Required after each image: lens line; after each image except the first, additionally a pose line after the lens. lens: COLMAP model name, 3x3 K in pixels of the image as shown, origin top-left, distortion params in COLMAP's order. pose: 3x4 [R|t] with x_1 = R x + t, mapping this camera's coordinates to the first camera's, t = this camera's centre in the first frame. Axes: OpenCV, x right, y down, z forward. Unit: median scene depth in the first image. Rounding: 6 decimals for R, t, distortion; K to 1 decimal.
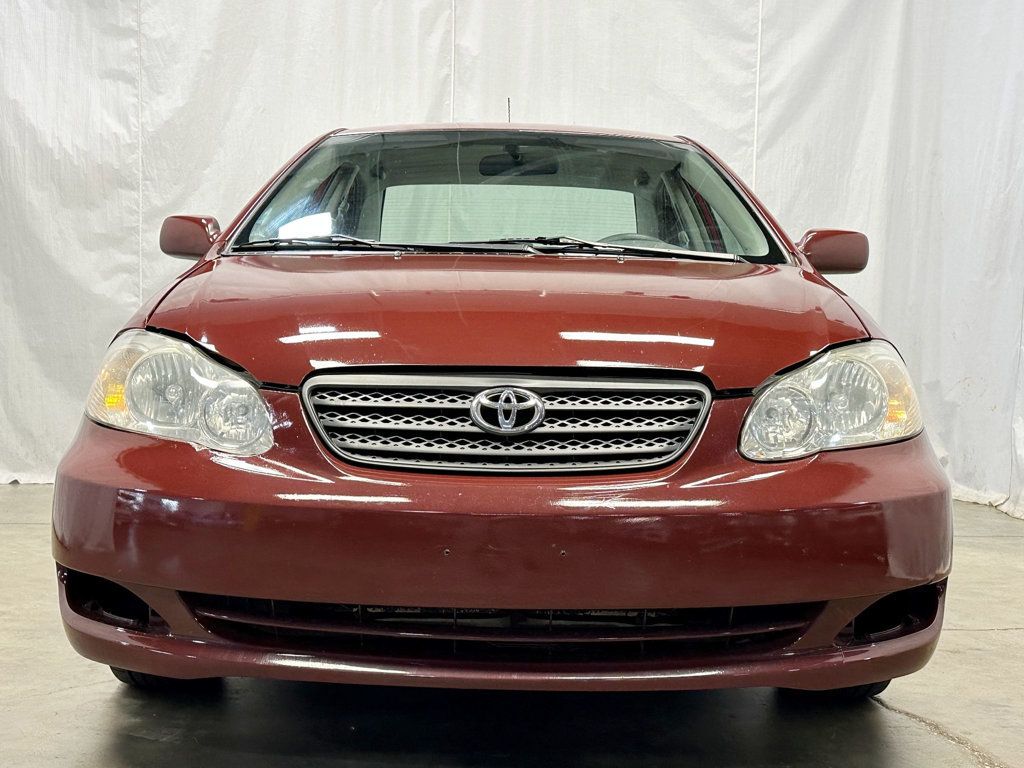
lens RADIAL K [[1336.8, 0, 506.8], [0, 1336.8, 383.5], [0, 0, 1]] dist [0.093827, 0.000000]
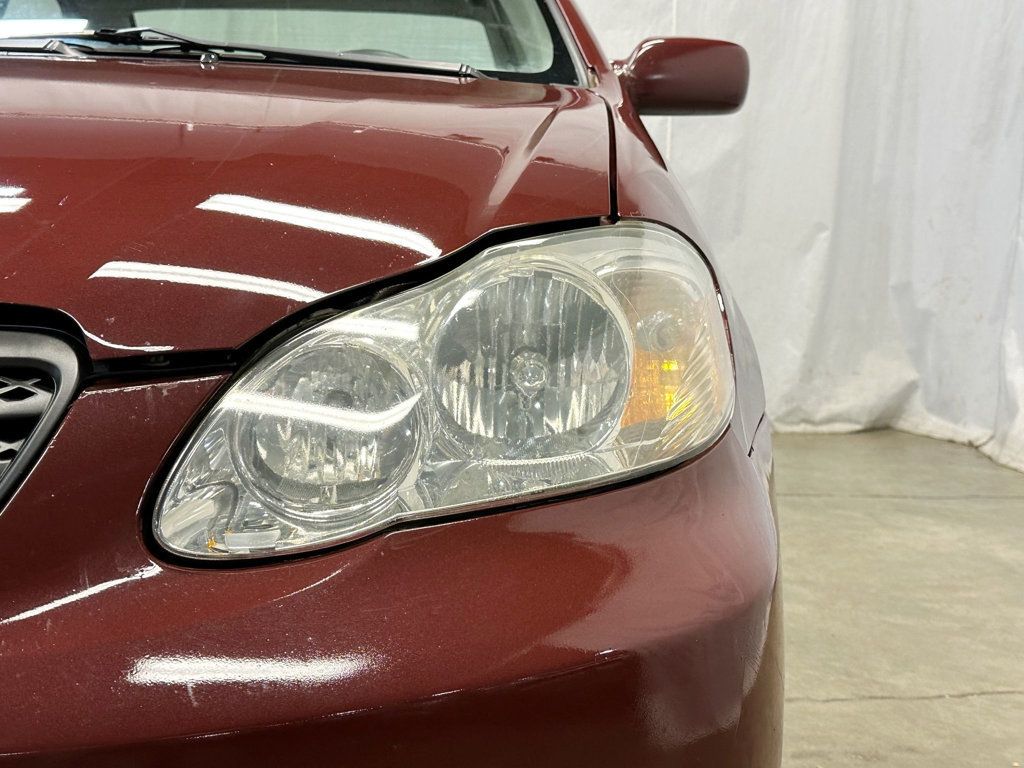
lens RADIAL K [[1336.8, 0, 515.3], [0, 1336.8, 386.7], [0, 0, 1]] dist [0.093827, 0.000000]
pose [[0.999997, -0.001583, 0.001613, 0.101862], [0.001447, 0.996704, 0.081115, -0.006270], [-0.001736, -0.081113, 0.996703, 0.247646]]
